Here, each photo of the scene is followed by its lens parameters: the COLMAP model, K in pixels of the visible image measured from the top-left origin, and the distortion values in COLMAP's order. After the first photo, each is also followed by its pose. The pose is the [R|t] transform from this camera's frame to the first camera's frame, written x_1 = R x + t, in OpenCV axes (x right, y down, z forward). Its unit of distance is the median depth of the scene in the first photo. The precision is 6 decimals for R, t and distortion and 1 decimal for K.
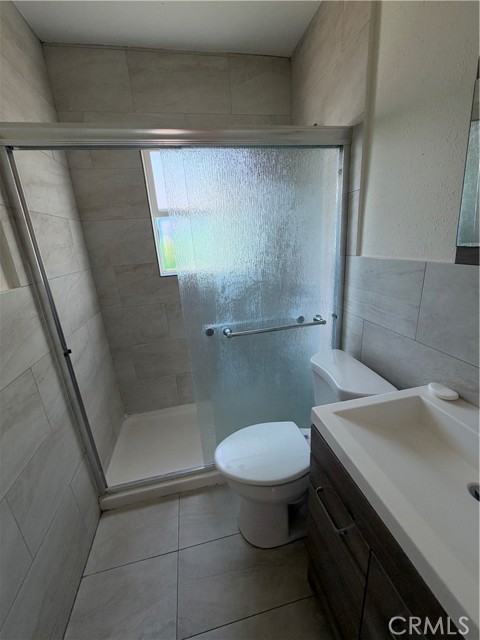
lens RADIAL K [[254.7, 0, 241.6], [0, 254.7, 317.1], [0, 0, 1]] dist [-0.001314, 0.000331]
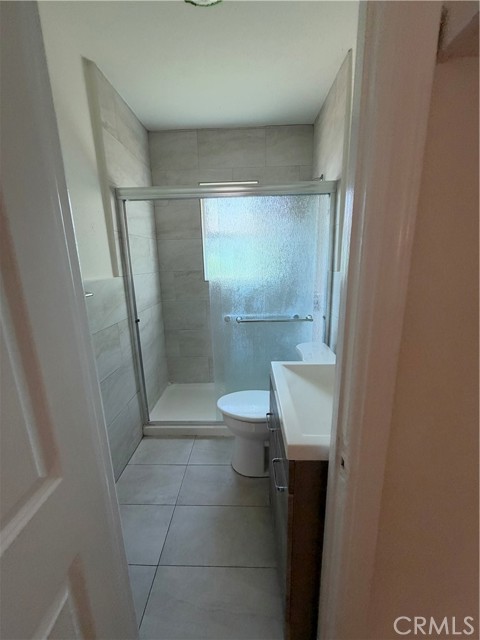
lens RADIAL K [[254.7, 0, 243.1], [0, 254.7, 316.5], [0, 0, 1]] dist [-0.001314, 0.000331]
pose [[0.972062, 0.093320, -0.215375, 0.246325], [-0.107964, 0.992506, -0.057232, 0.109193], [0.208420, 0.078886, 0.974853, -0.343466]]
